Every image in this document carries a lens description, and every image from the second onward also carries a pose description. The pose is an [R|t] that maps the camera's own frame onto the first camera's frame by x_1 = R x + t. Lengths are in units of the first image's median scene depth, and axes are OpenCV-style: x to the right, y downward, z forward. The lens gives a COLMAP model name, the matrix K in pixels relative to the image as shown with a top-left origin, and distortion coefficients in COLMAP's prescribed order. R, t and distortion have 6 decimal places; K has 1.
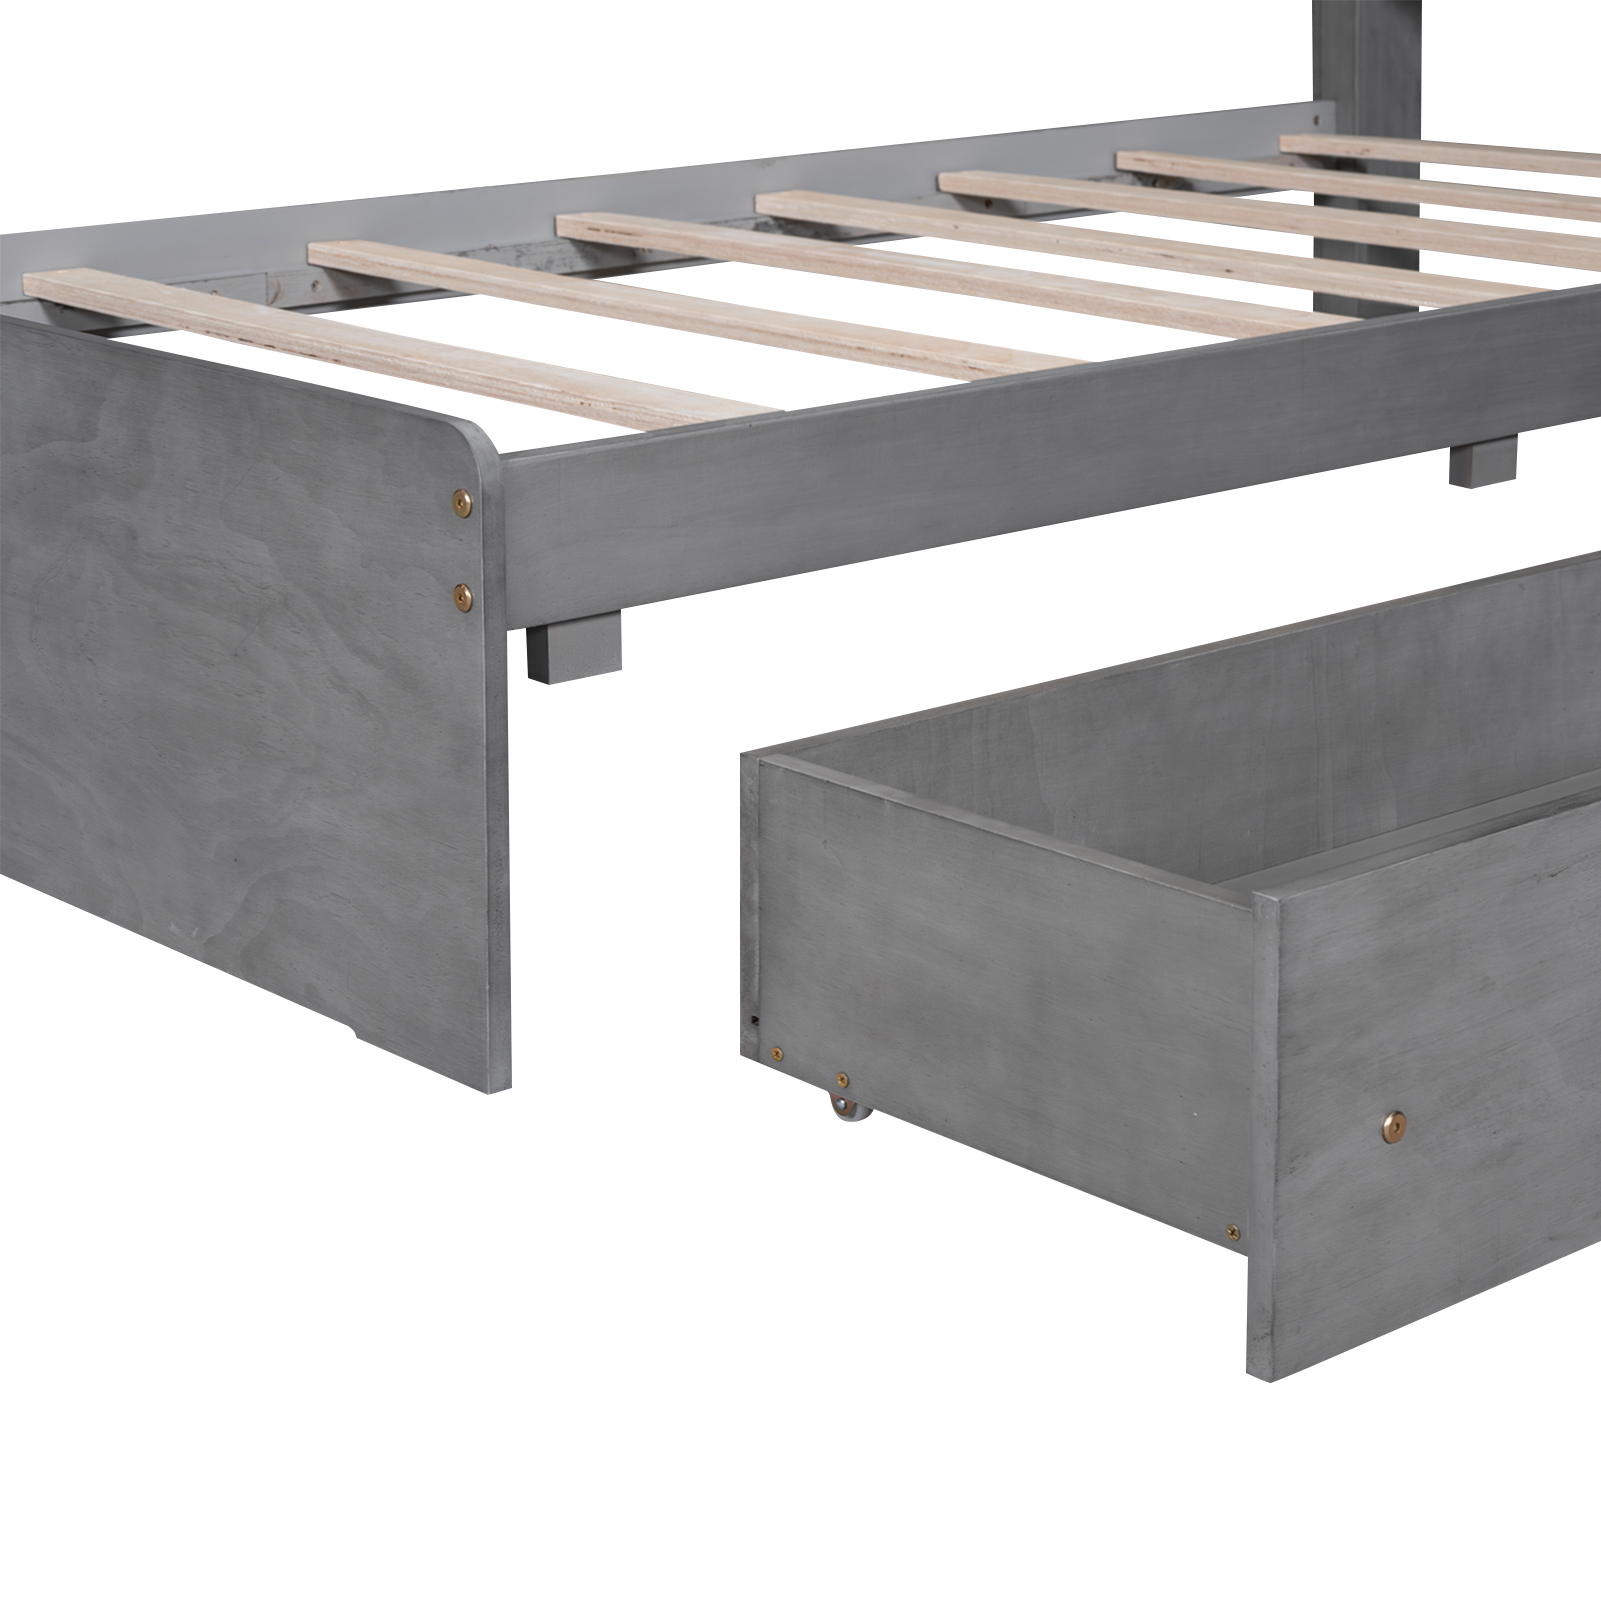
lens RADIAL K [[3504.6, 0, 804.6], [0, 3504.6, 802.1], [0, 0, 1]] dist [0.062116, 0.096316]
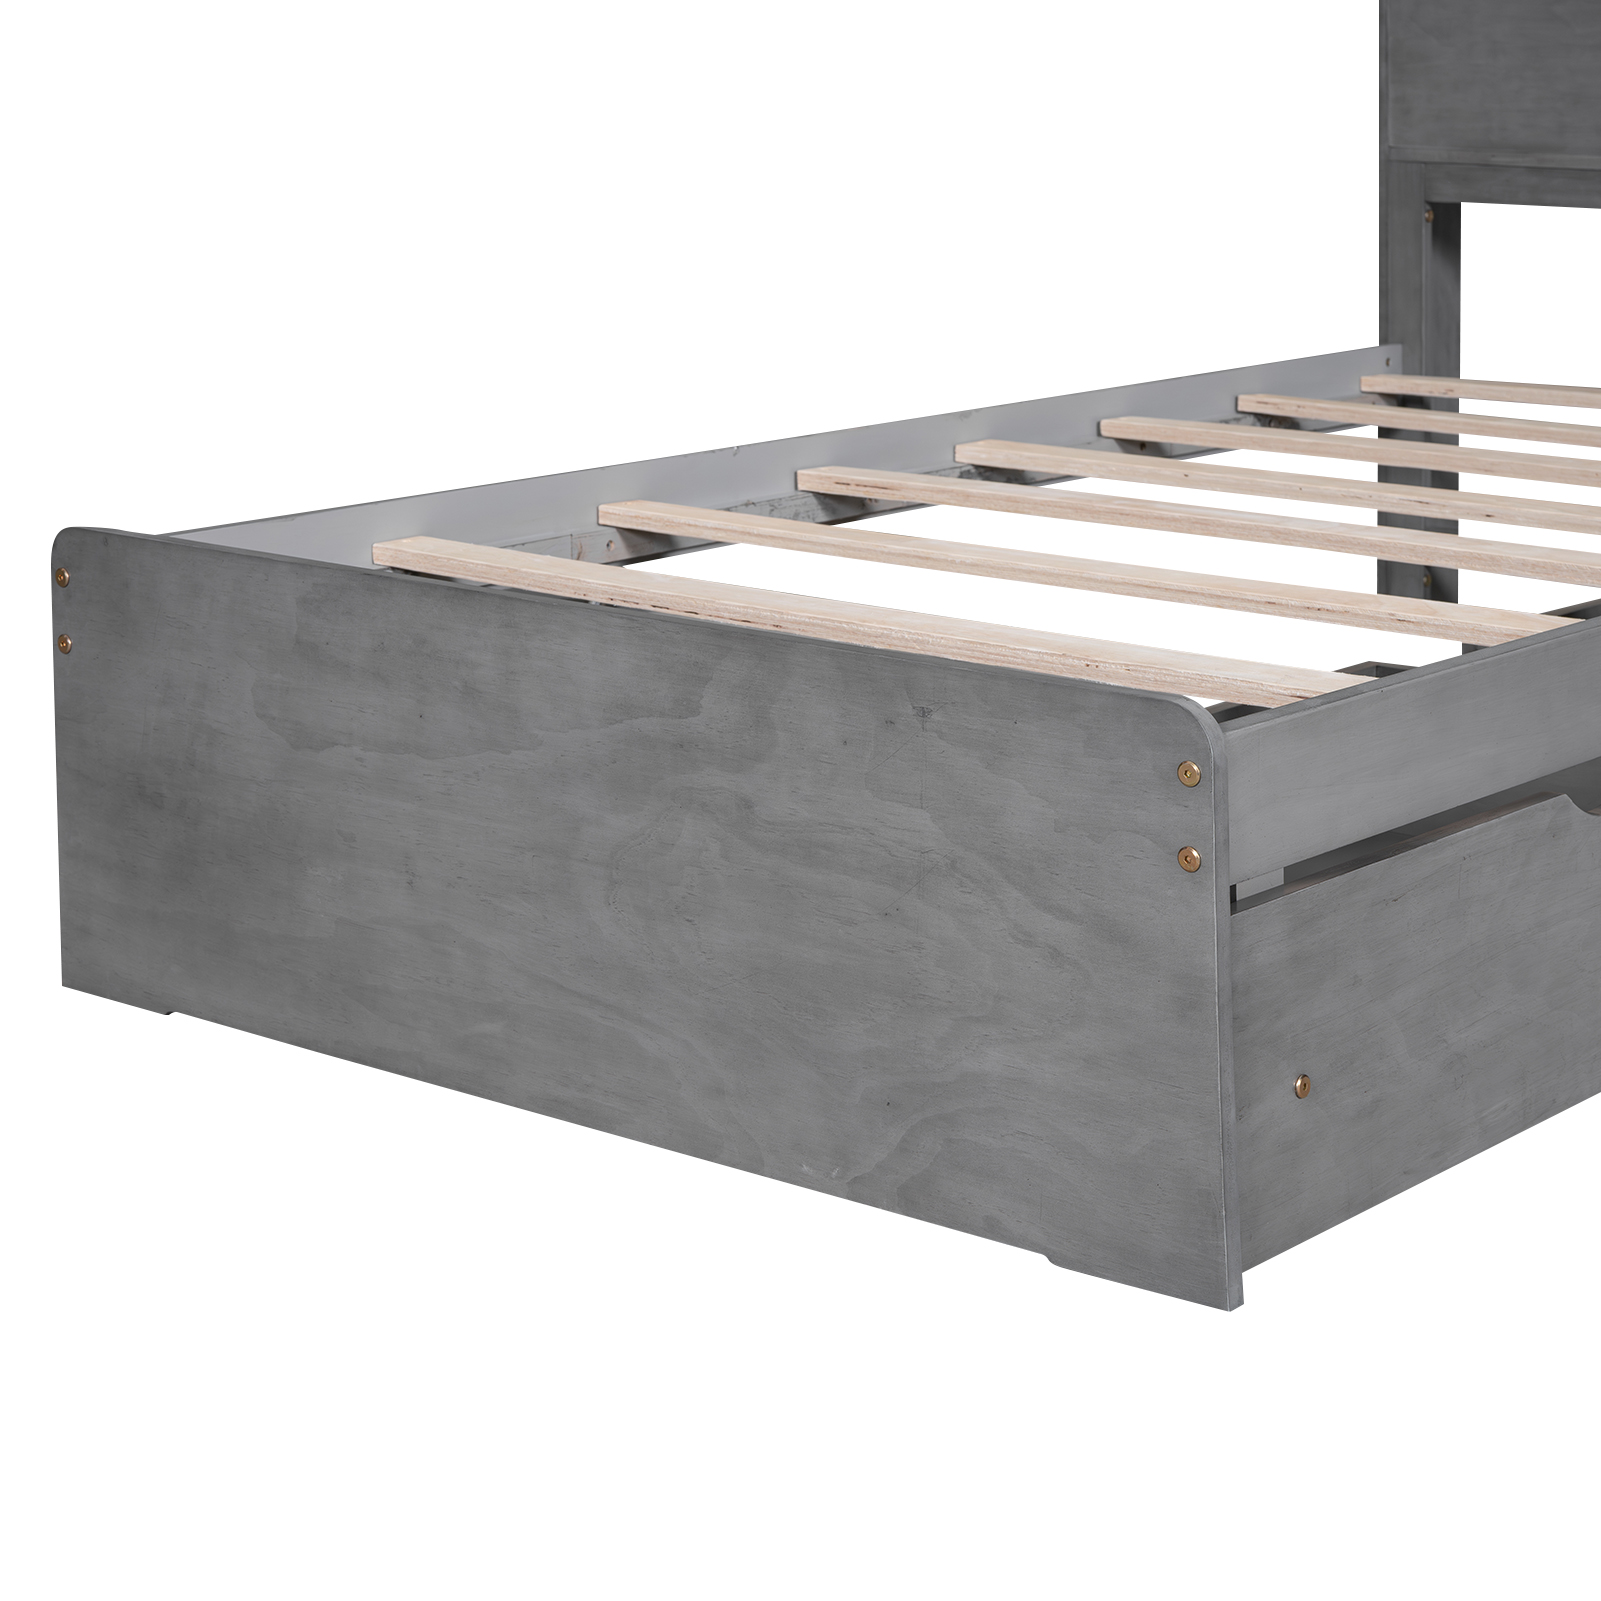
lens RADIAL K [[3504.6, 0, 804.6], [0, 3504.6, 802.1], [0, 0, 1]] dist [0.062116, 0.096316]
pose [[0.989051, -0.033438, 0.143736, -0.317442], [0.040449, 0.998116, -0.046135, -0.025587], [-0.141922, 0.051444, 0.988540, -0.060578]]
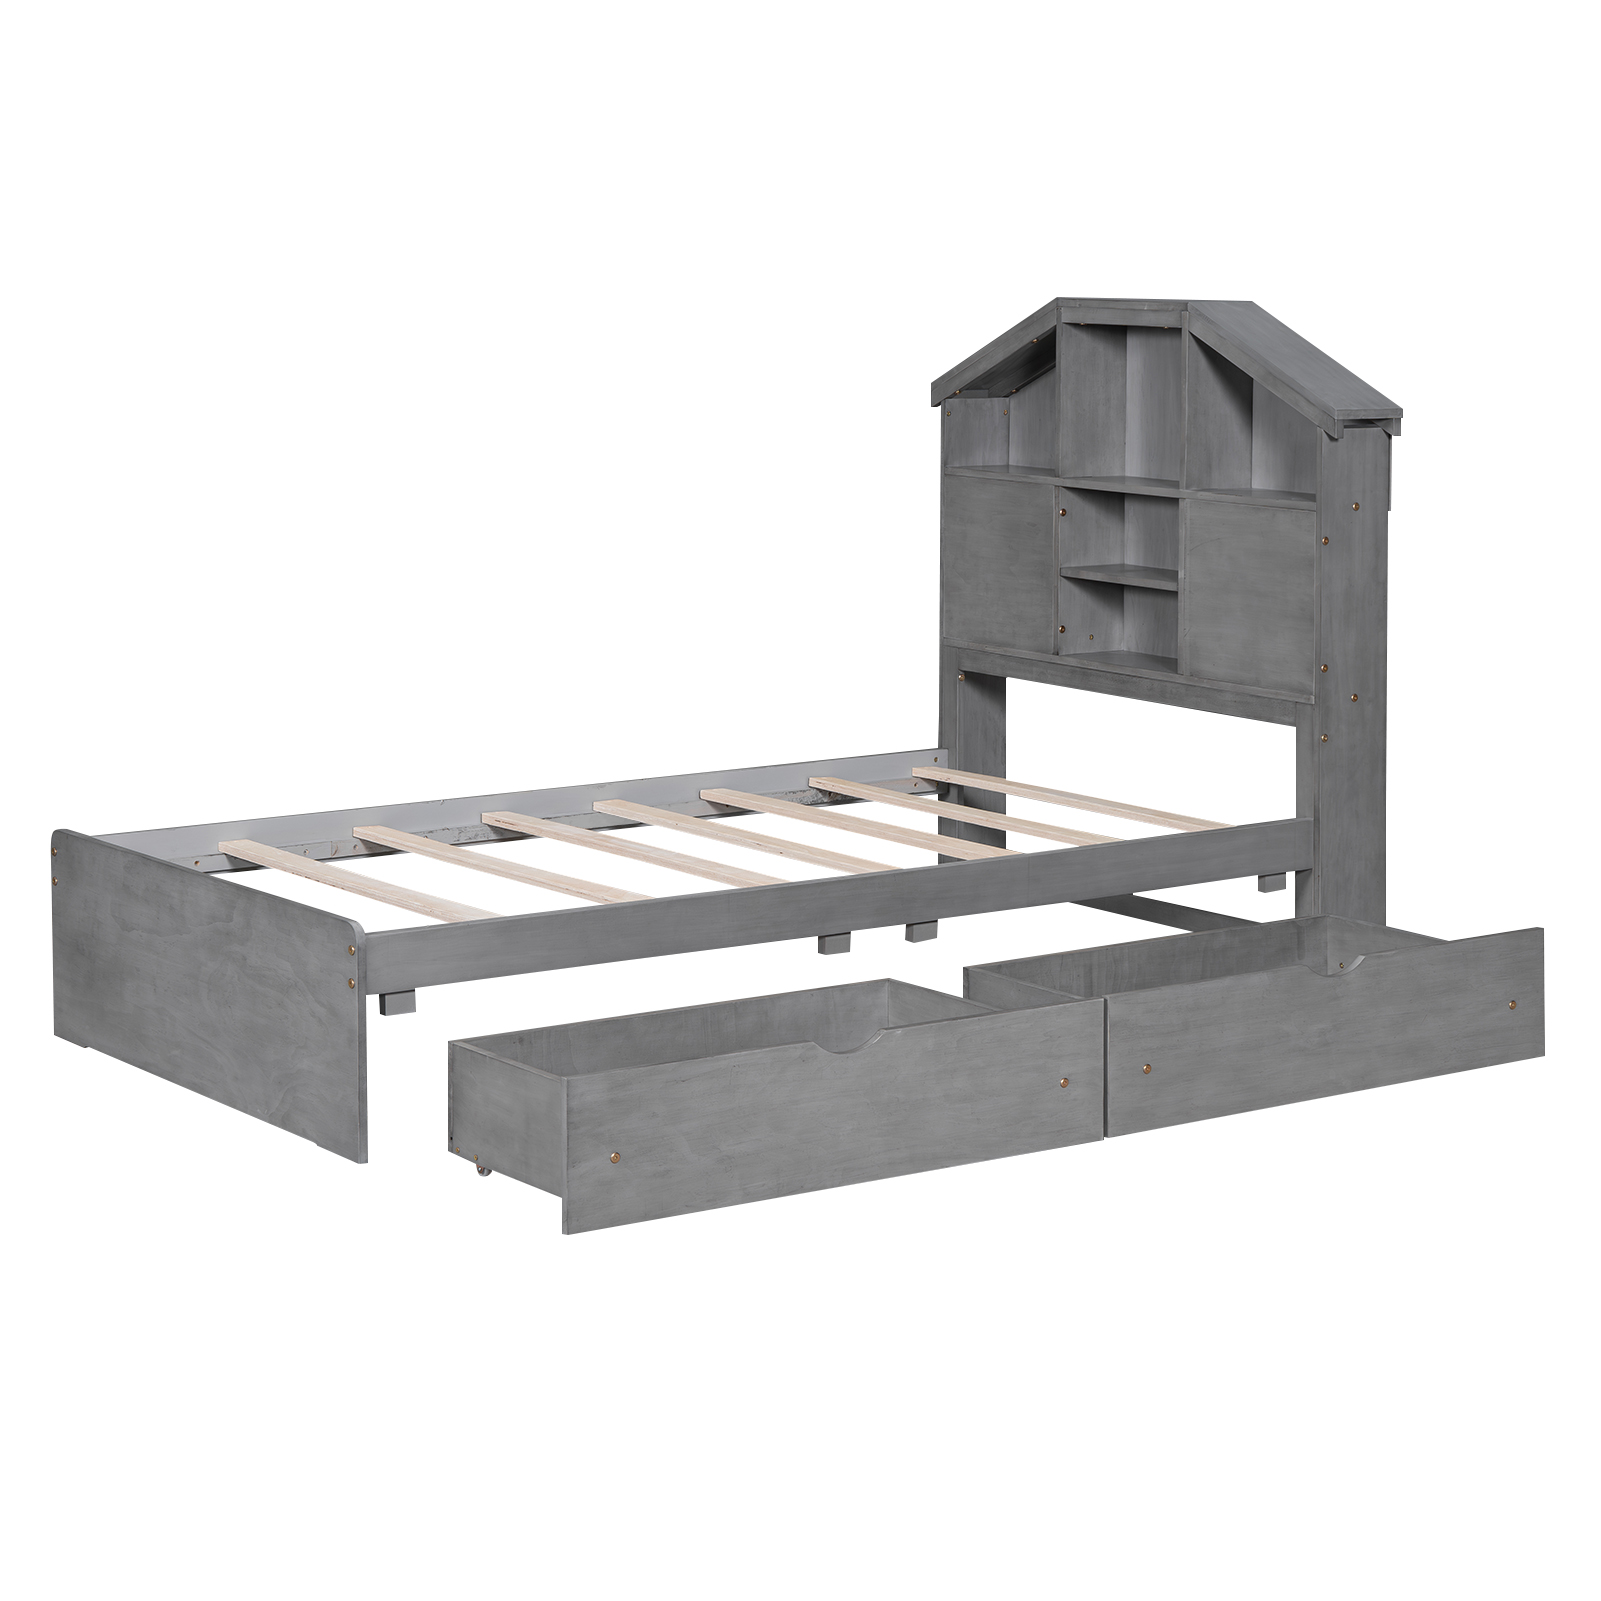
lens RADIAL K [[3875.1, 0, 728.7], [0, 3875.1, 797.5], [0, 0, 1]] dist [0.185212, -0.001745]
pose [[0.993044, 0.023449, -0.115383, 0.483304], [-0.037537, 0.991884, -0.121483, 0.139510], [0.111598, 0.124969, 0.985864, -1.784072]]
